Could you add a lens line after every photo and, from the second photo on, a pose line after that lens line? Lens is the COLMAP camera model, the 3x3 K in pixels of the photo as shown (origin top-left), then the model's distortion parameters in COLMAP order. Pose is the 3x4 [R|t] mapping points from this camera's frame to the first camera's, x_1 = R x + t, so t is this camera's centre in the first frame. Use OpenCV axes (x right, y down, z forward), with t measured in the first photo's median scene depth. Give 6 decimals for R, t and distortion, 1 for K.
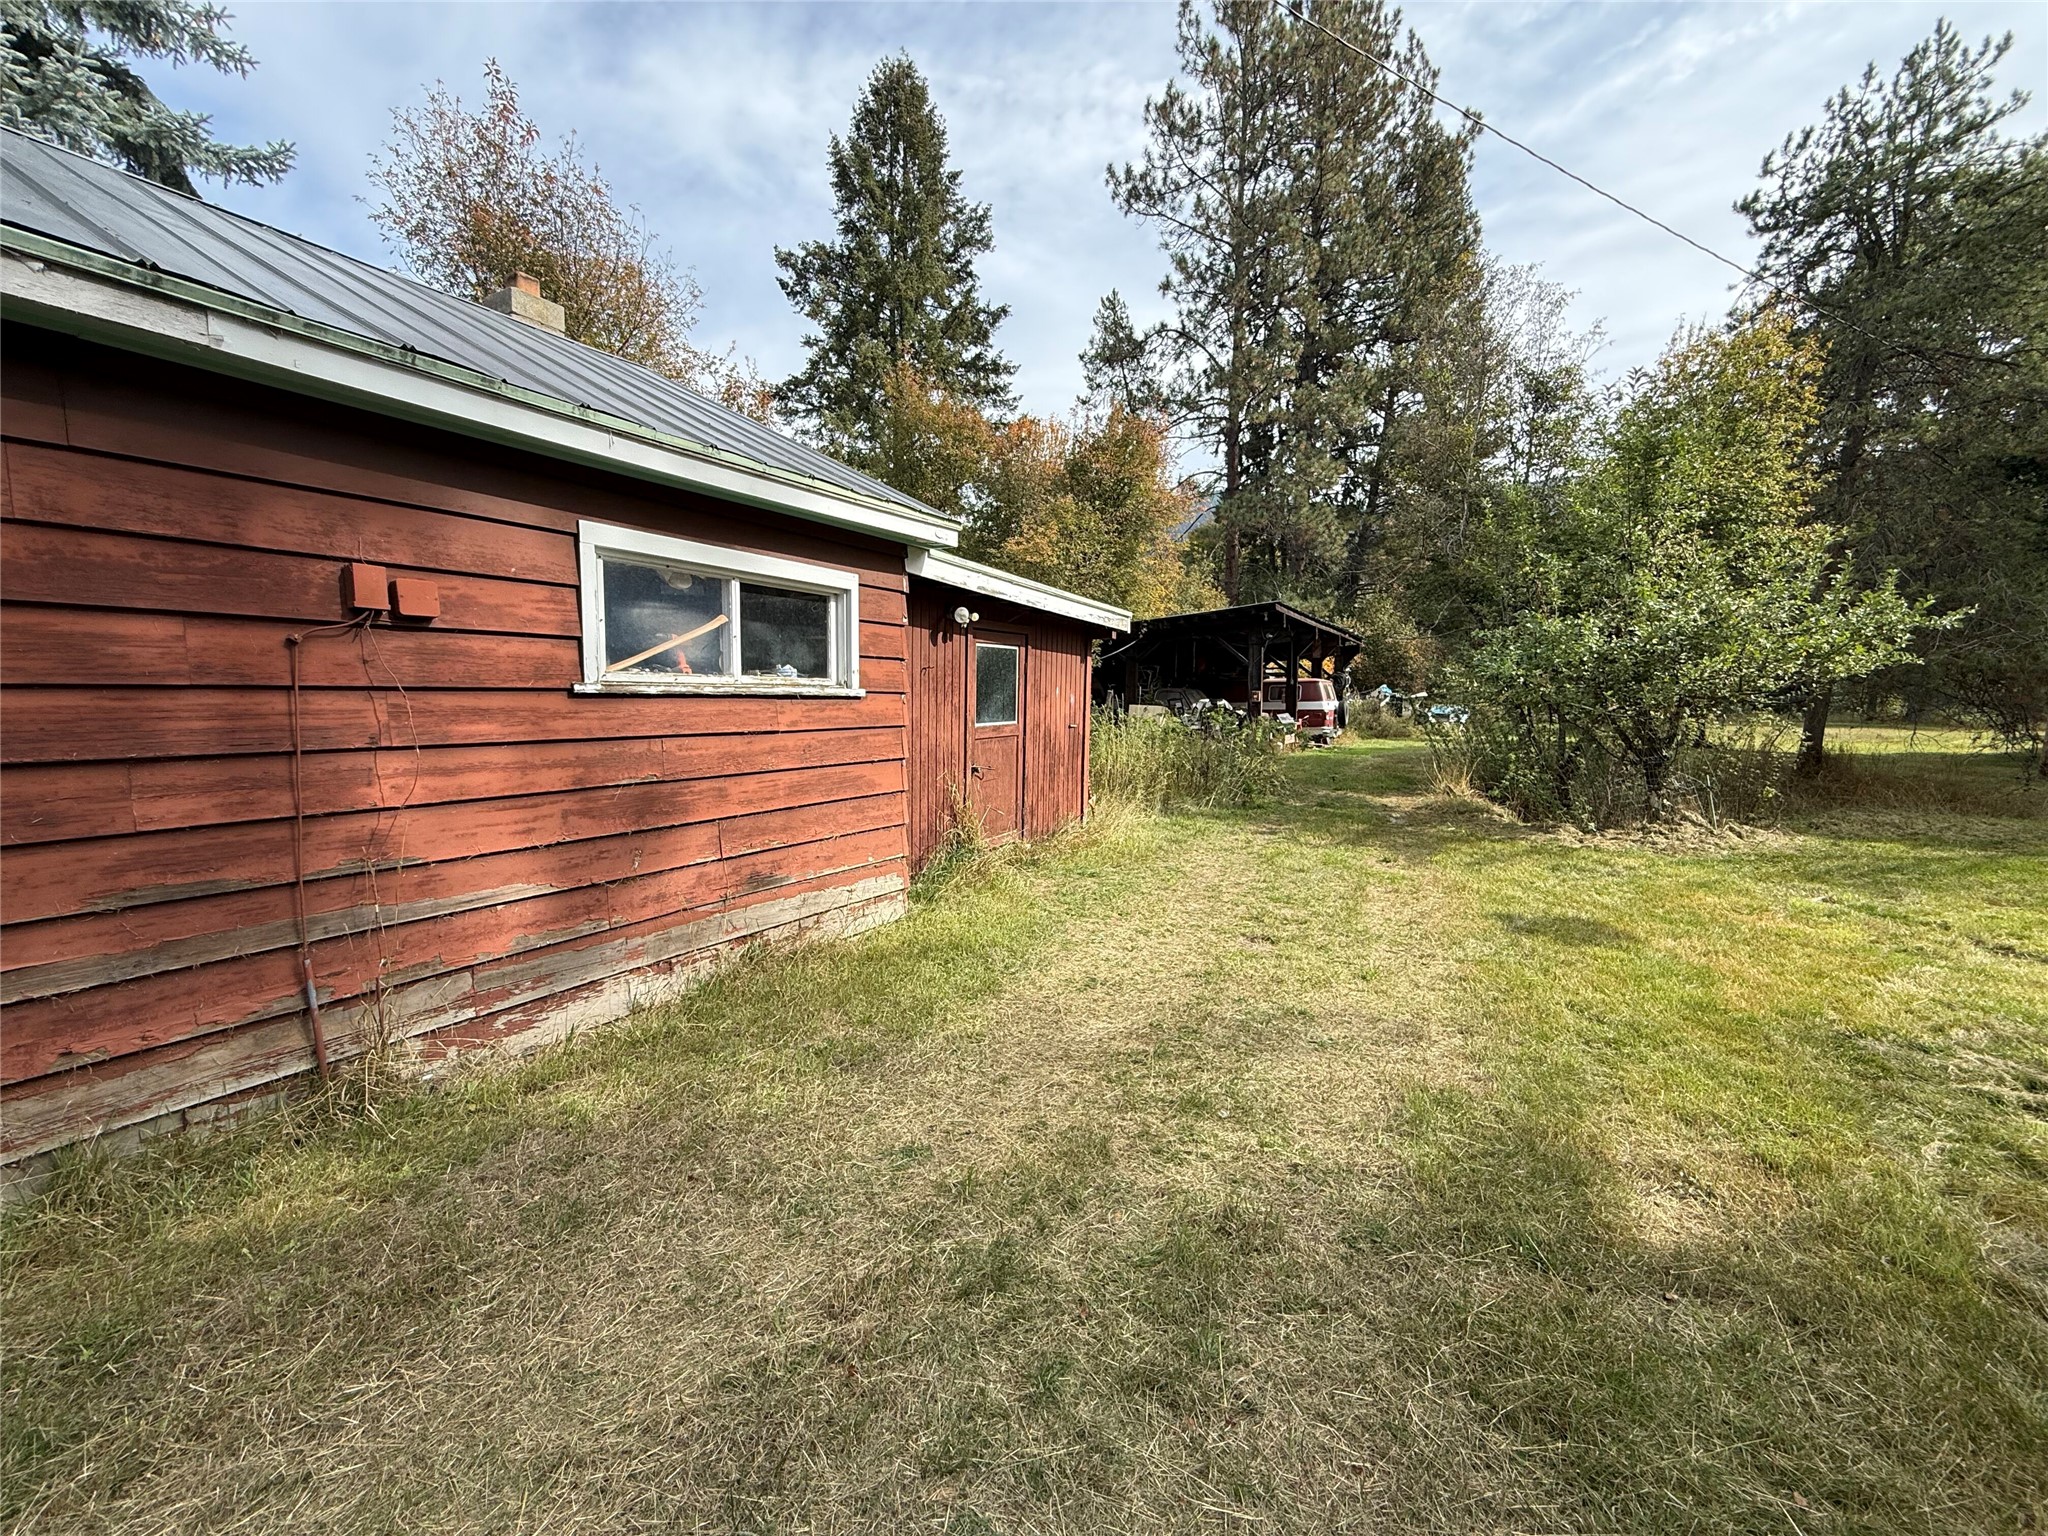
lens RADIAL K [[821.1, 0, 1027.7], [0, 821.1, 764.5], [0, 0, 1]] dist [-0.000332, -0.000166]
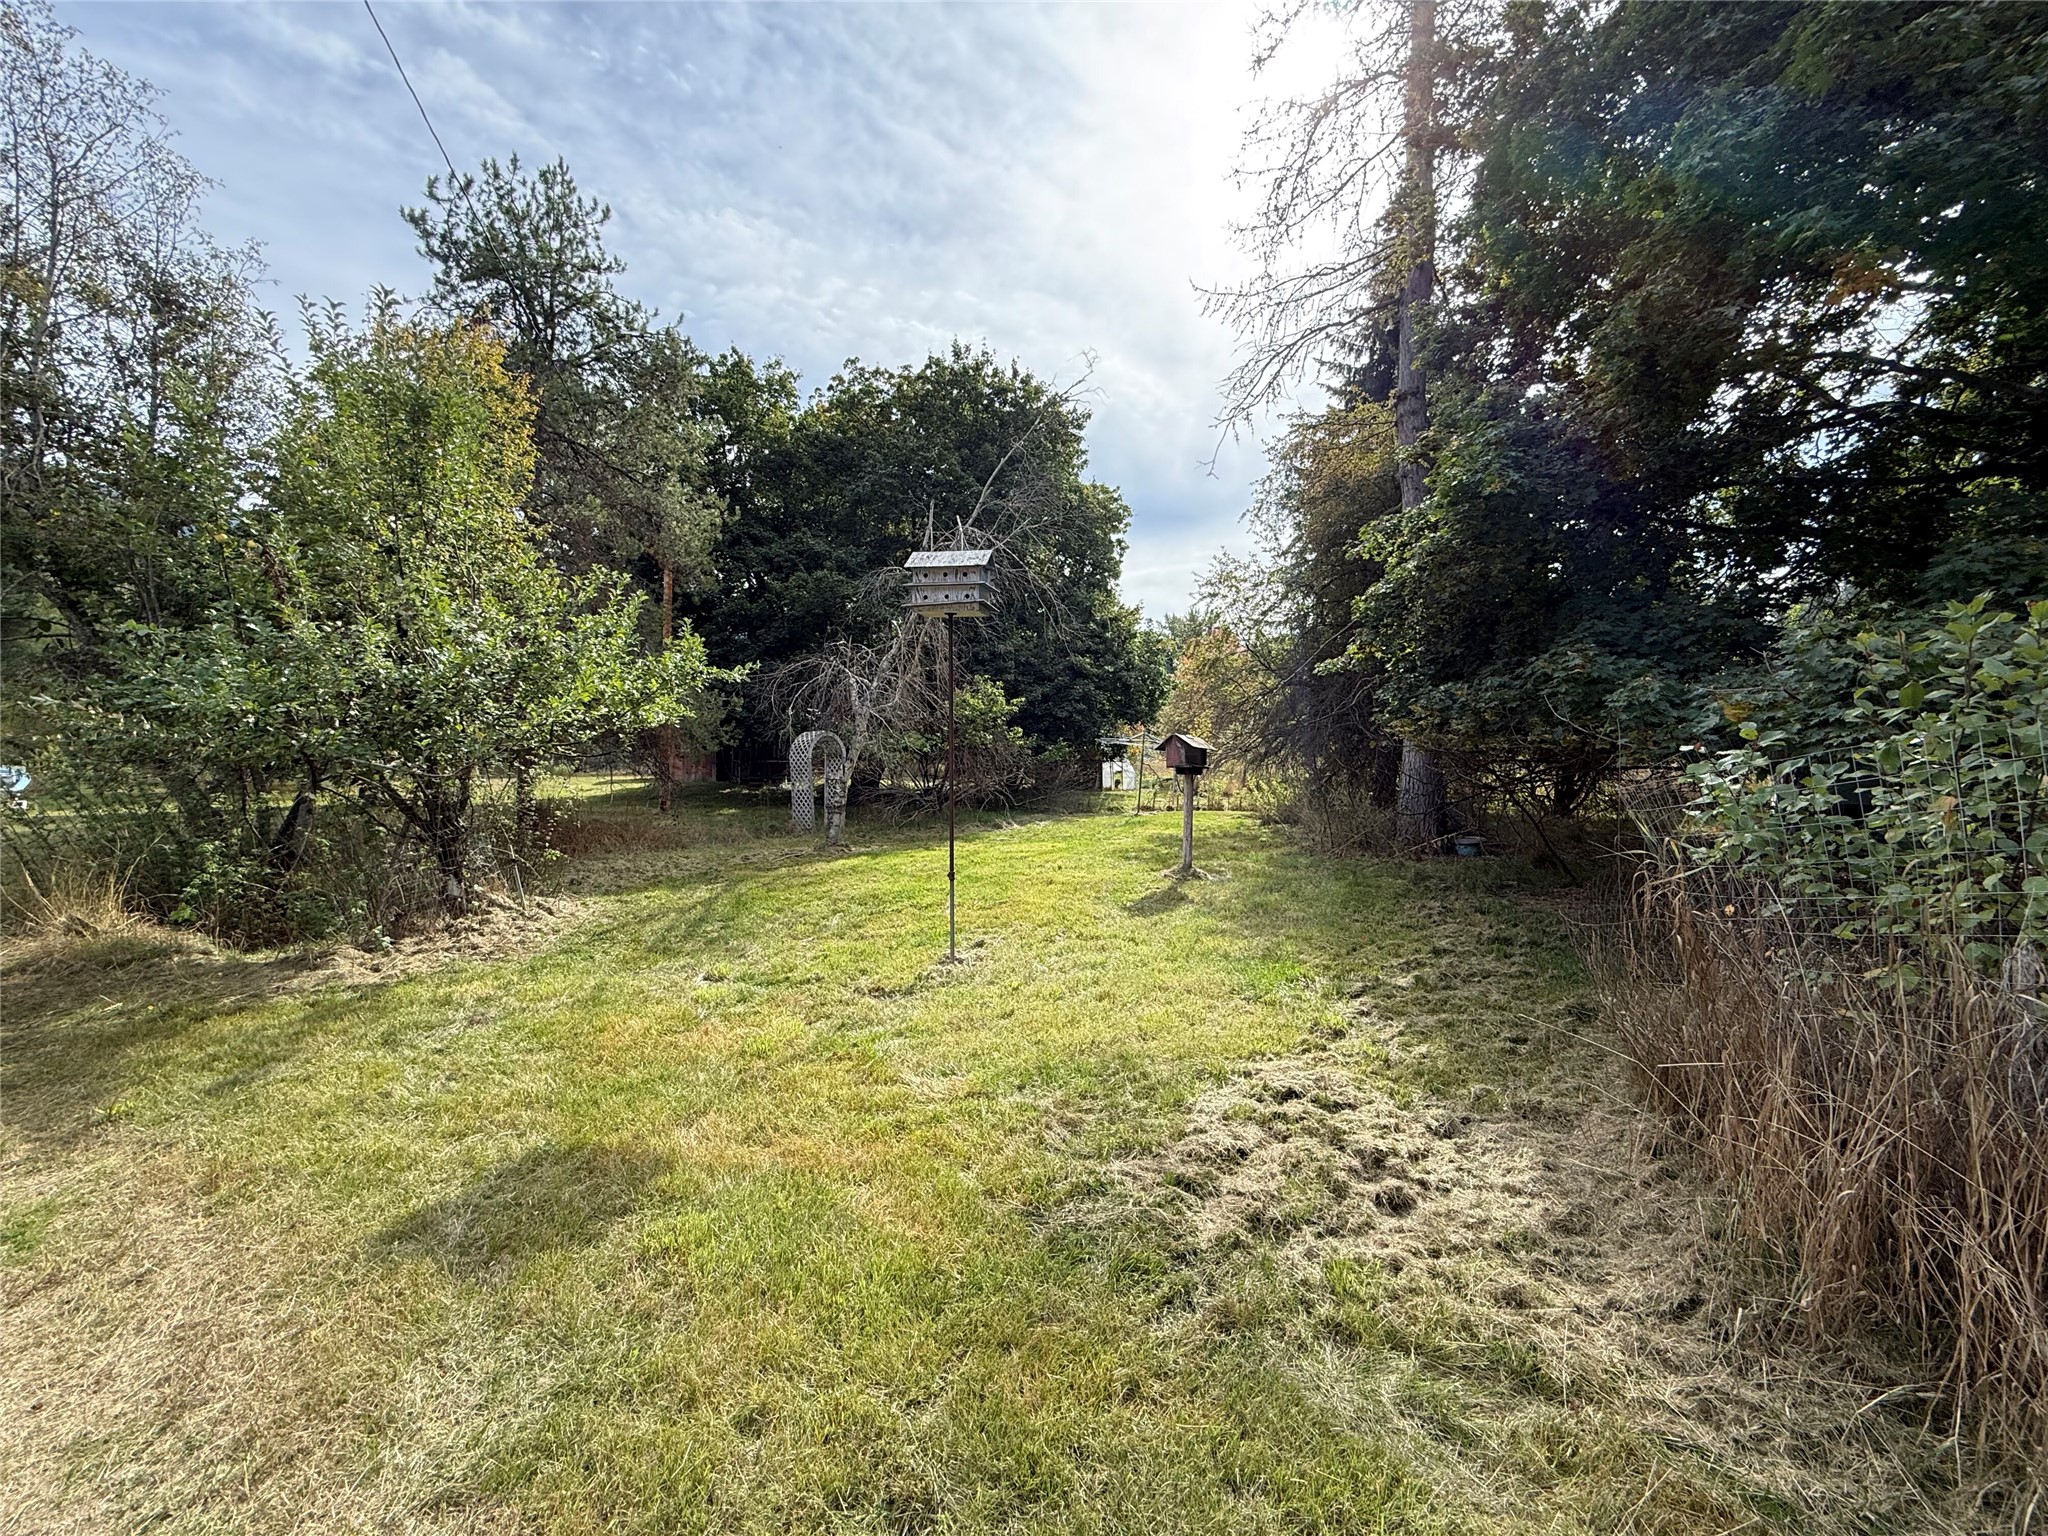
lens RADIAL K [[821.1, 0, 1029.5], [0, 821.1, 773.7], [0, 0, 1]] dist [-0.000332, -0.000166]
pose [[0.188093, -0.036744, 0.981464, 0.127477], [0.085191, 0.996144, 0.020967, -0.030685], [-0.978450, 0.079668, 0.190498, 0.334134]]
